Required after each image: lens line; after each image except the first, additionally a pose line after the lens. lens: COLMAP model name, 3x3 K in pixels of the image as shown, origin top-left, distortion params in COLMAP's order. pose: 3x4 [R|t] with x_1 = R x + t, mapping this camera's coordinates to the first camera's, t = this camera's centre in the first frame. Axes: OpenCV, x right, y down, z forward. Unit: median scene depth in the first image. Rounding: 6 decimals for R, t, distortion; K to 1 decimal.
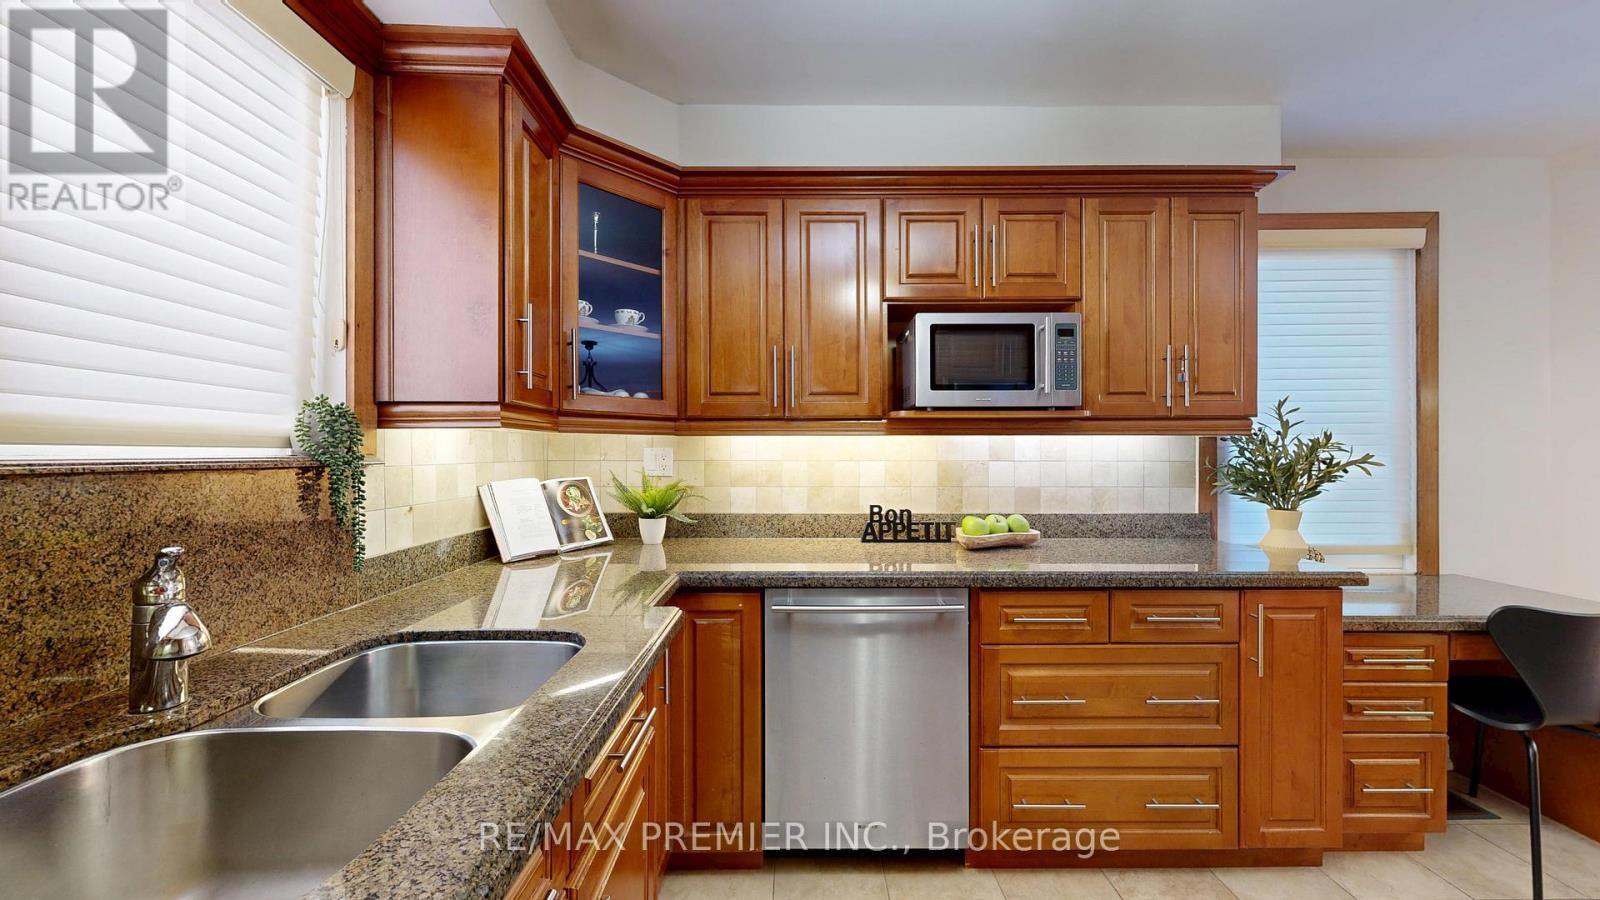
lens RADIAL K [[586.9, 0, 800.0], [0, 586.9, 450.0], [0, 0, 1]] dist [0.000206, -0.000003]
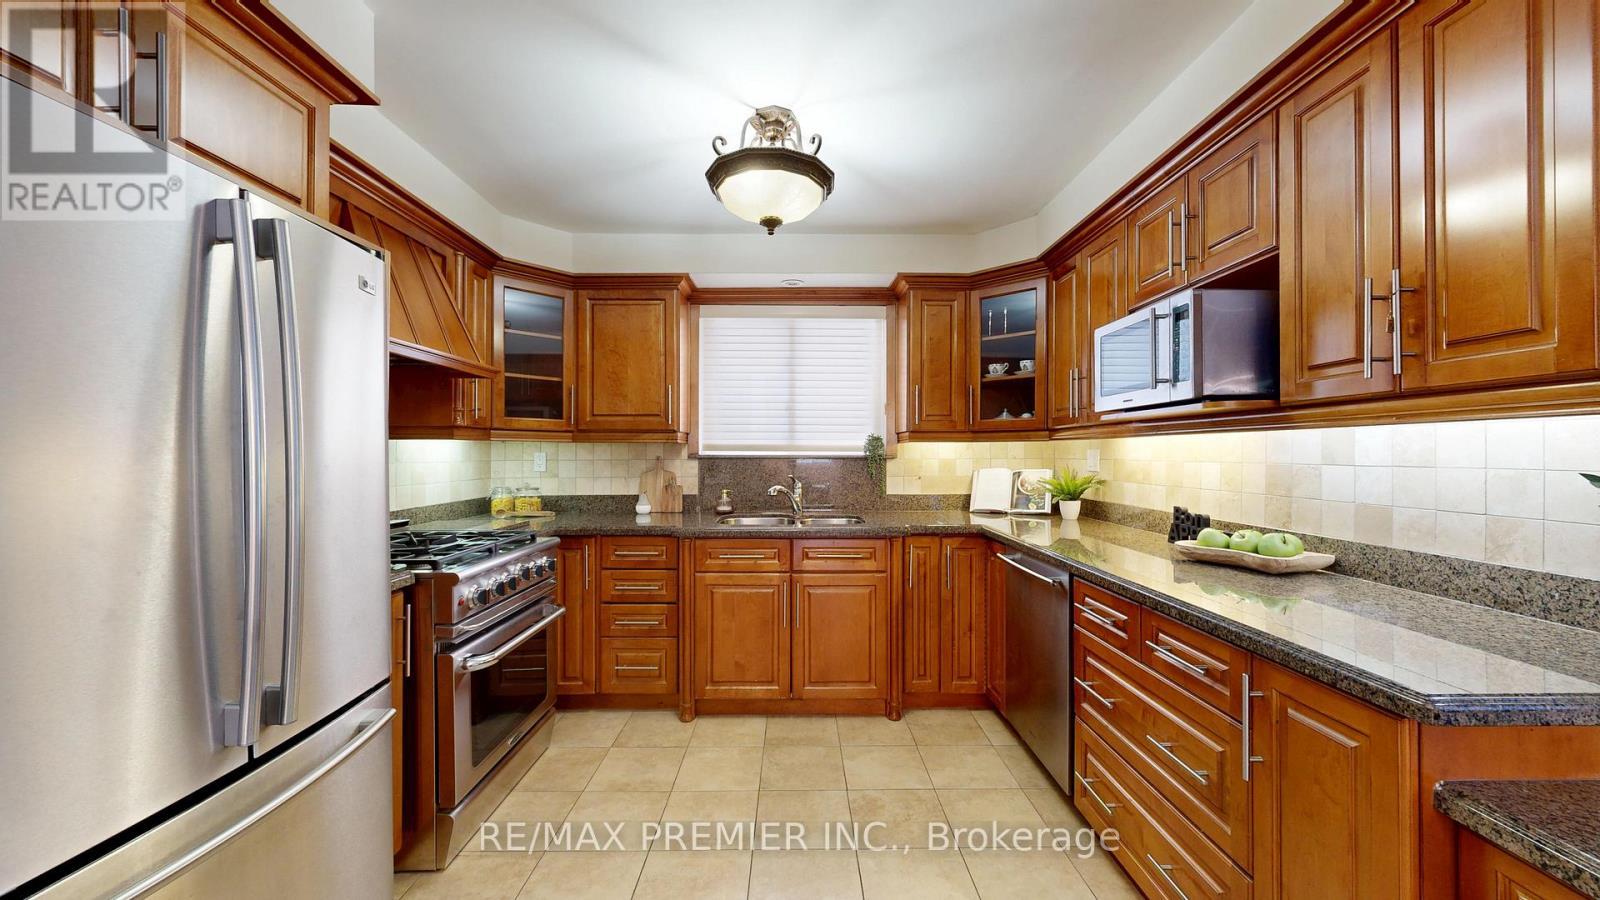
lens RADIAL K [[586.9, 0, 800.0], [0, 586.9, 450.0], [0, 0, 1]] dist [0.000206, -0.000003]
pose [[-0.000819, -0.004015, -0.999992, 1.067776], [0.005918, 0.999974, -0.004020, -0.001076], [0.999982, -0.005922, -0.000795, 0.344433]]
